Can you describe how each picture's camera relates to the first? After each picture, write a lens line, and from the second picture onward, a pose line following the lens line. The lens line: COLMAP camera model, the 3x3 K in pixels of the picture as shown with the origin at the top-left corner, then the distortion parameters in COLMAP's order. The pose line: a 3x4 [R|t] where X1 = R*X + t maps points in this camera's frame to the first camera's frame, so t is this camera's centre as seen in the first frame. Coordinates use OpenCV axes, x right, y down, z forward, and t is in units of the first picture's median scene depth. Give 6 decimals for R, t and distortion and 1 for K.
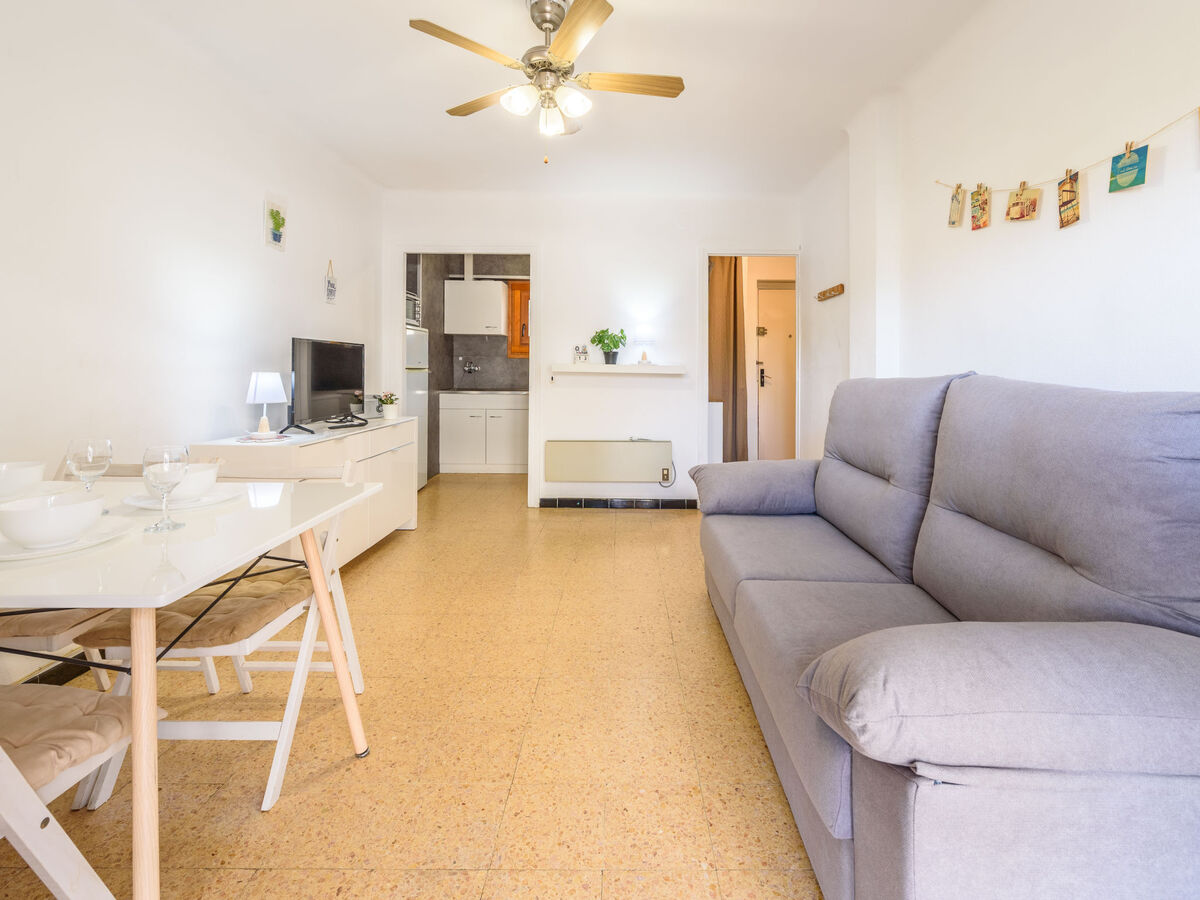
lens RADIAL K [[560.8, 0, 624.8], [0, 560.8, 397.1], [0, 0, 1]] dist [0.004762, -0.005691]
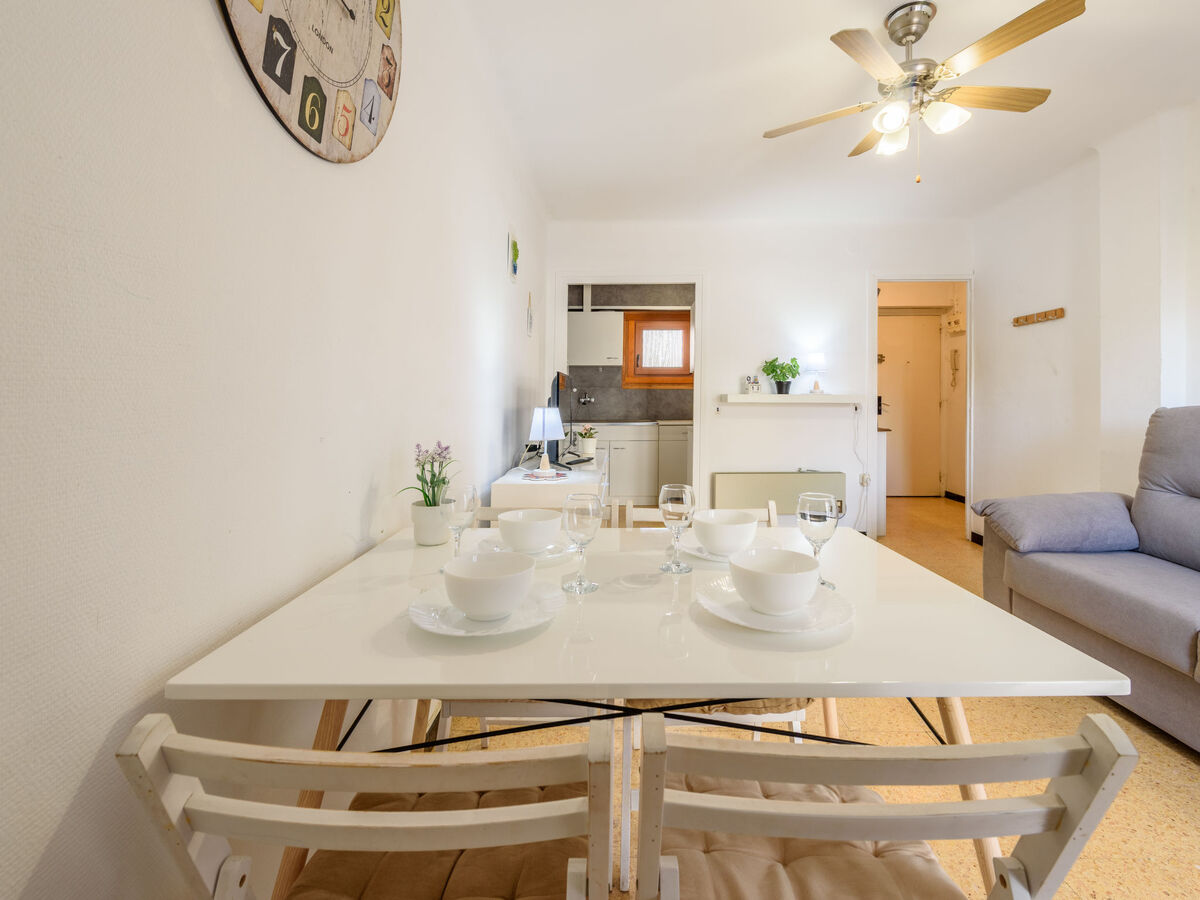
lens RADIAL K [[560.8, 0, 613.9], [0, 560.8, 425.8], [0, 0, 1]] dist [0.004762, -0.005691]
pose [[0.999662, -0.011180, -0.023480, -0.288567], [0.011170, 0.999937, -0.000549, -0.006812], [0.023484, 0.000286, 0.999724, 0.020551]]
